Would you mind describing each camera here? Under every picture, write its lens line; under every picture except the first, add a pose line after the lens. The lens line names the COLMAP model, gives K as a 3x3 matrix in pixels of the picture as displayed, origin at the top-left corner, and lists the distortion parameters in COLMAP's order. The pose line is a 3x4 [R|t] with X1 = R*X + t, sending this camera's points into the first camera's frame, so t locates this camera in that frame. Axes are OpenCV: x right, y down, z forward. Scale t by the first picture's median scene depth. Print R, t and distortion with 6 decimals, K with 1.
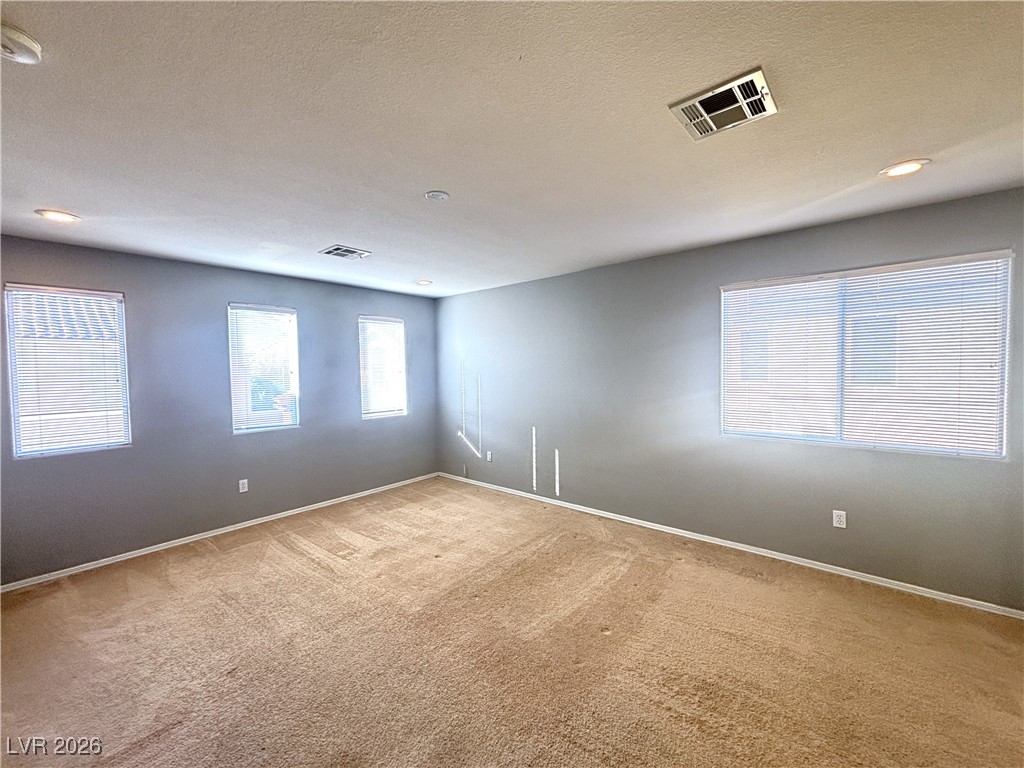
lens RADIAL K [[410.5, 0, 512.0], [0, 410.5, 384.0], [0, 0, 1]] dist [-0.010252, -0.000027]
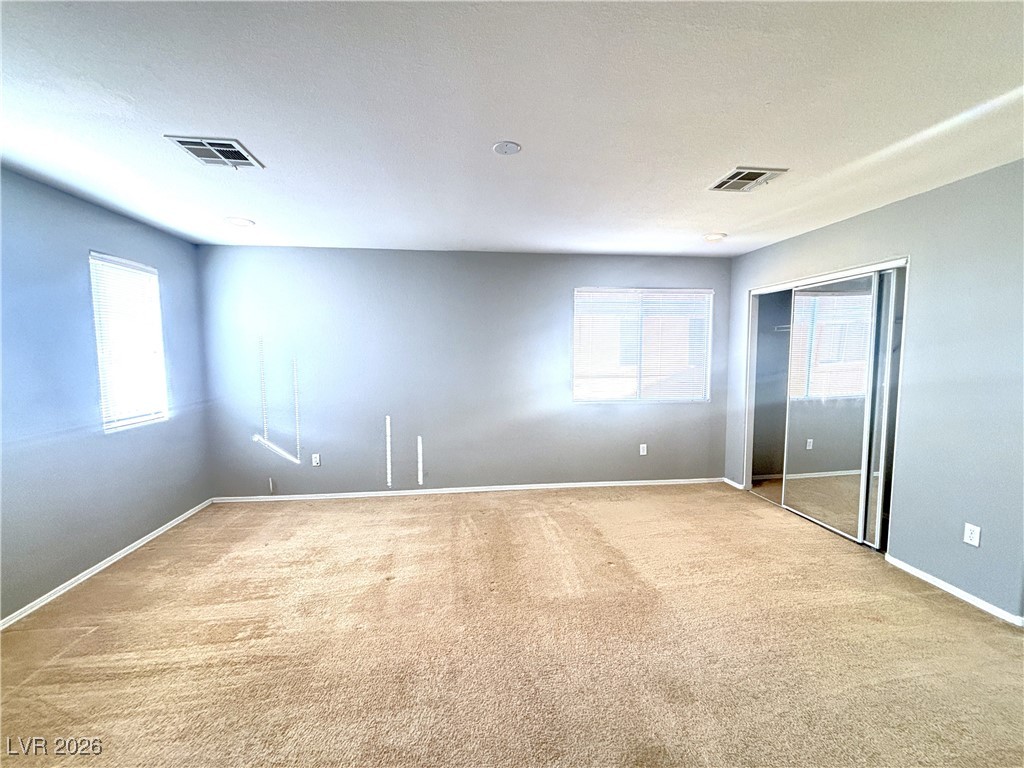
lens RADIAL K [[410.5, 0, 512.0], [0, 410.5, 384.0], [0, 0, 1]] dist [-0.010252, -0.000027]
pose [[0.678616, -0.042672, 0.733253, -0.441441], [0.023529, 0.999062, 0.036365, 0.009398], [-0.734117, -0.007426, 0.678983, 0.203728]]
